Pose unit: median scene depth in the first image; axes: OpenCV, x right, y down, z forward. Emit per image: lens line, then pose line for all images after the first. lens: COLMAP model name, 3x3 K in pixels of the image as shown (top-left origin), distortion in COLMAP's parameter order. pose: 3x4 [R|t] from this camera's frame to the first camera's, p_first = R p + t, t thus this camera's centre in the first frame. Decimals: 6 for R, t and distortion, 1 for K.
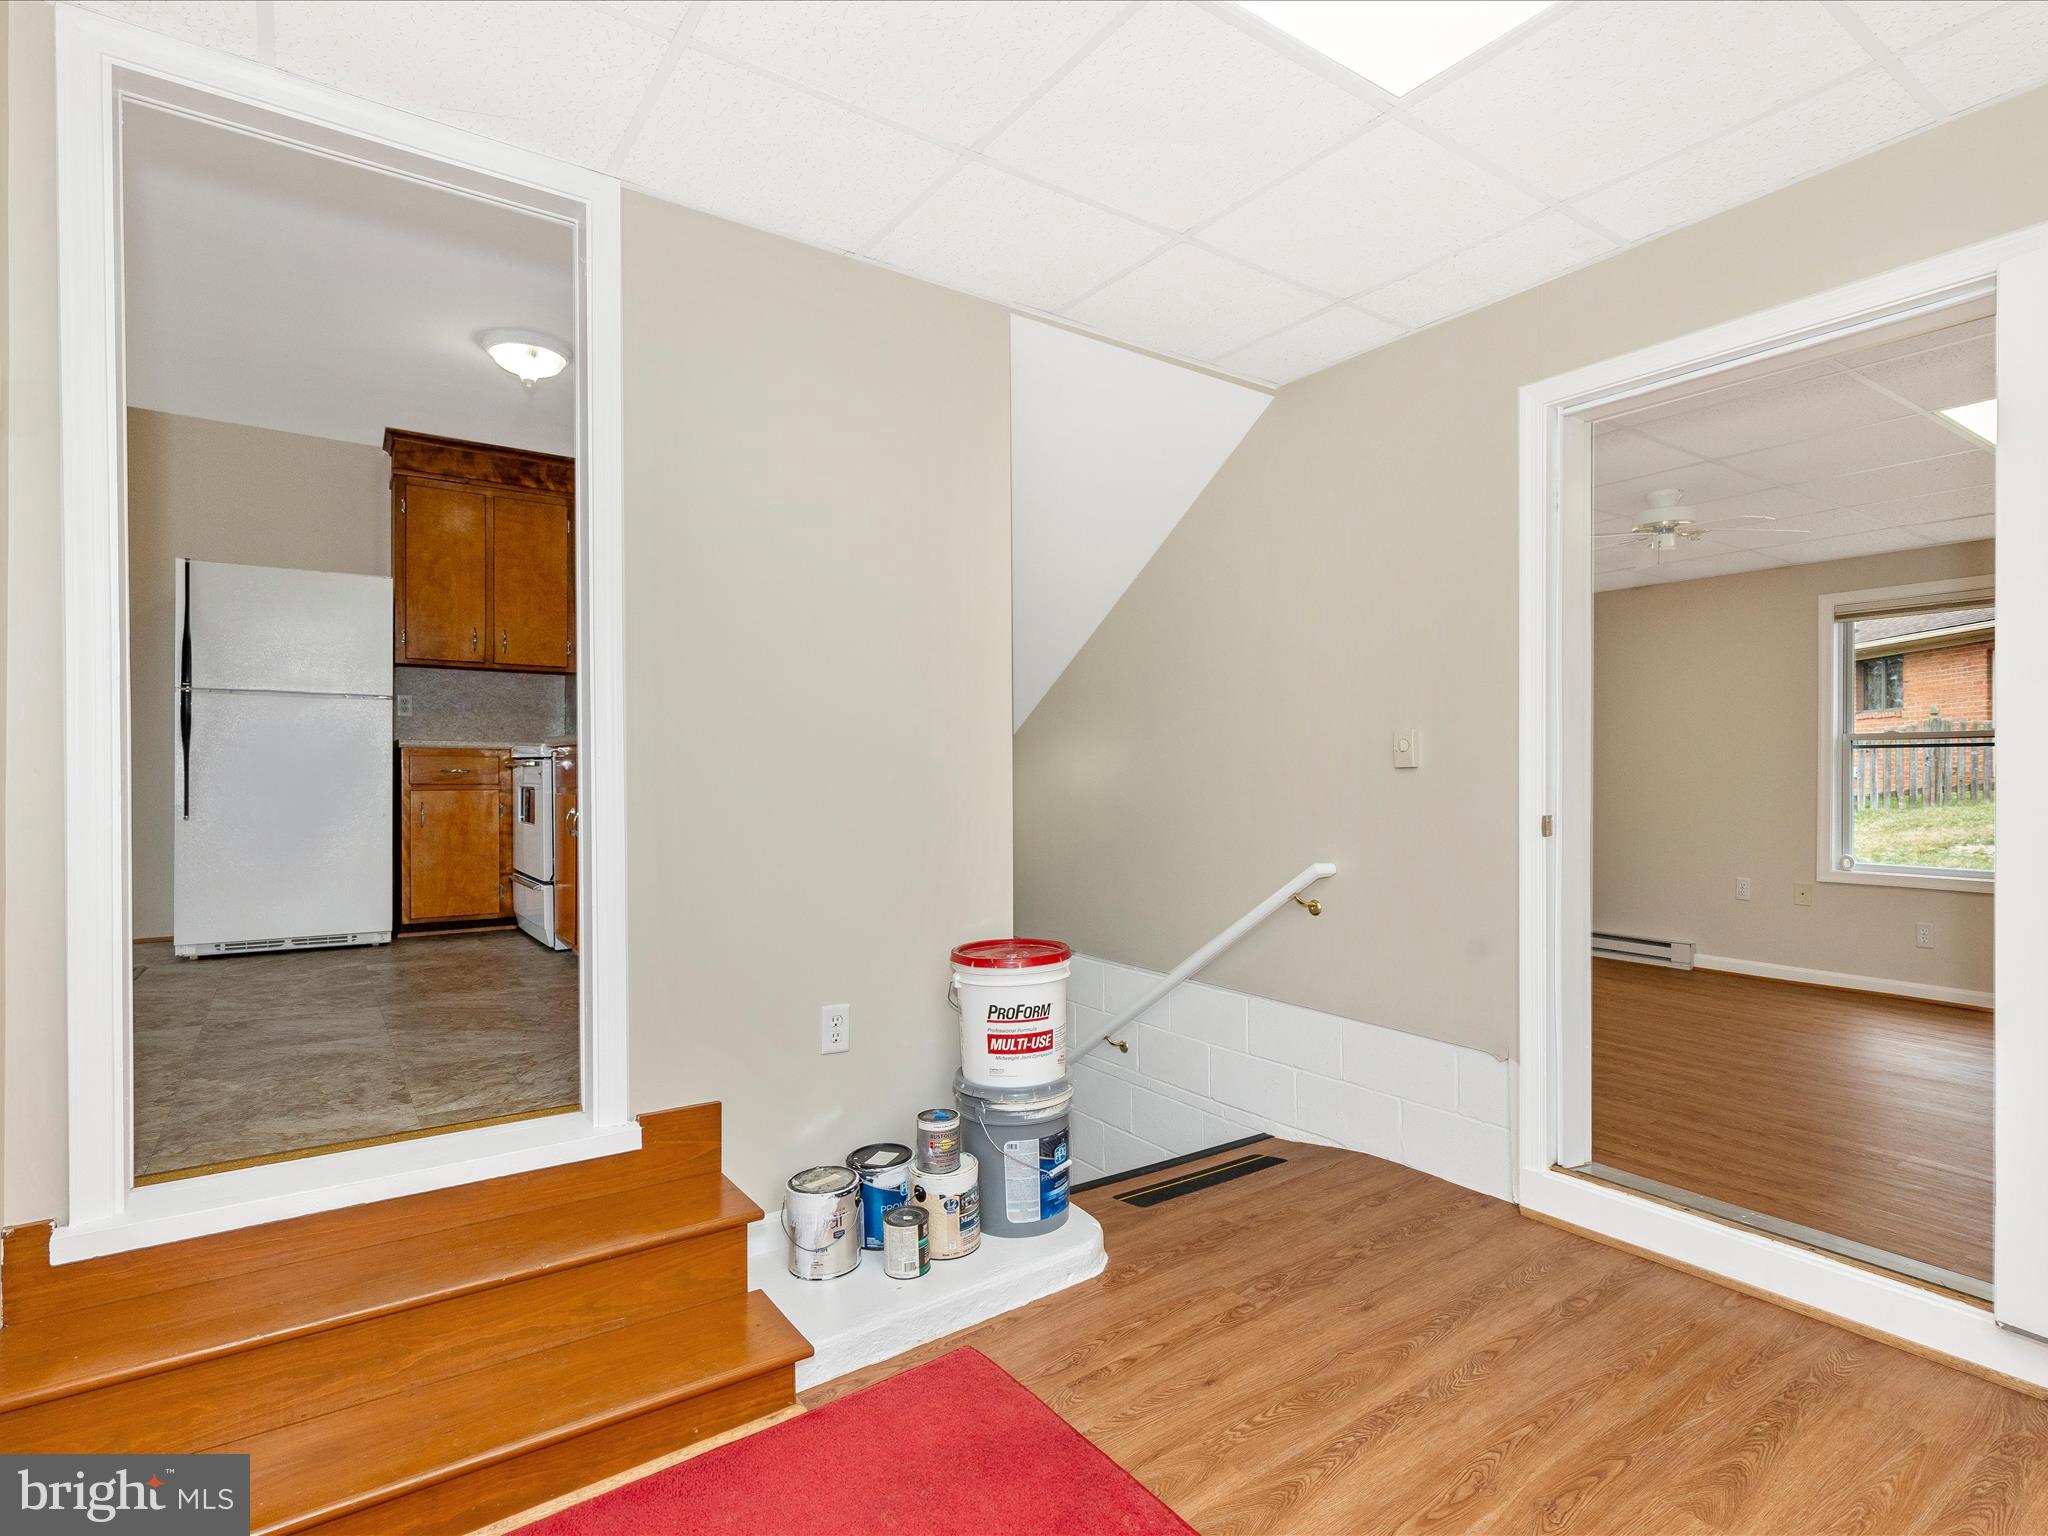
lens RADIAL K [[1066.1, 0, 1041.5], [0, 1066.1, 761.1], [0, 0, 1]] dist [0.015750, -0.002019]
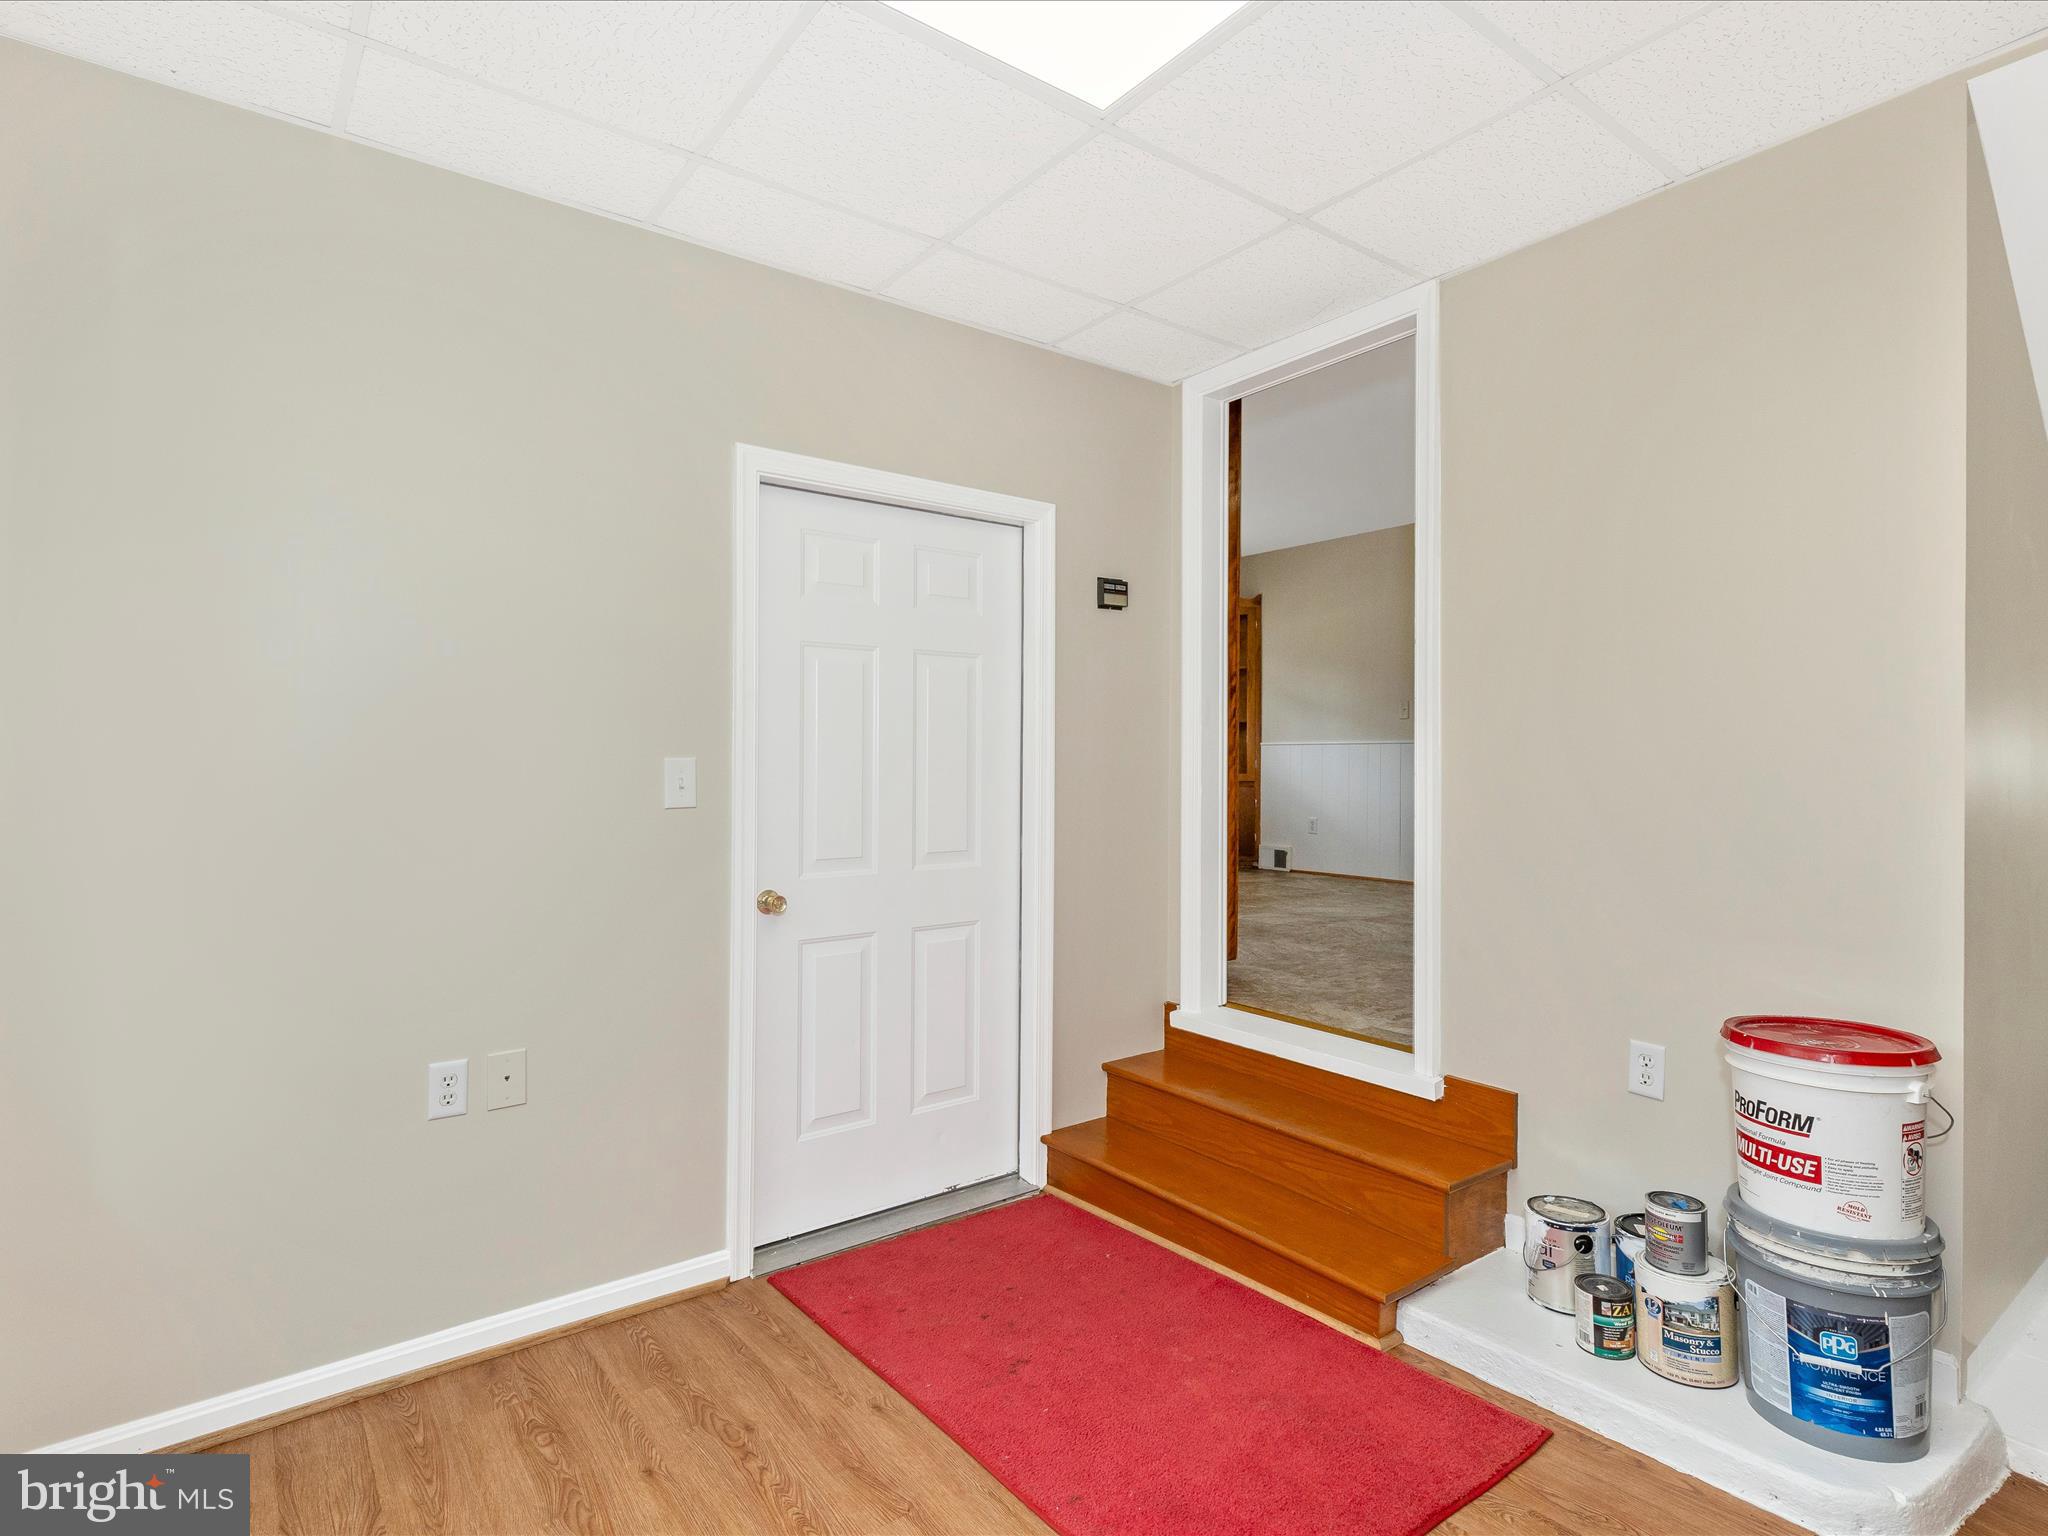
lens RADIAL K [[1066.1, 0, 1041.5], [0, 1066.1, 761.1], [0, 0, 1]] dist [0.015750, -0.002019]
pose [[0.036532, -0.007090, -0.999307, 0.768493], [0.001314, 0.999974, -0.007046, -0.000913], [0.999332, -0.001055, 0.036540, 0.523405]]
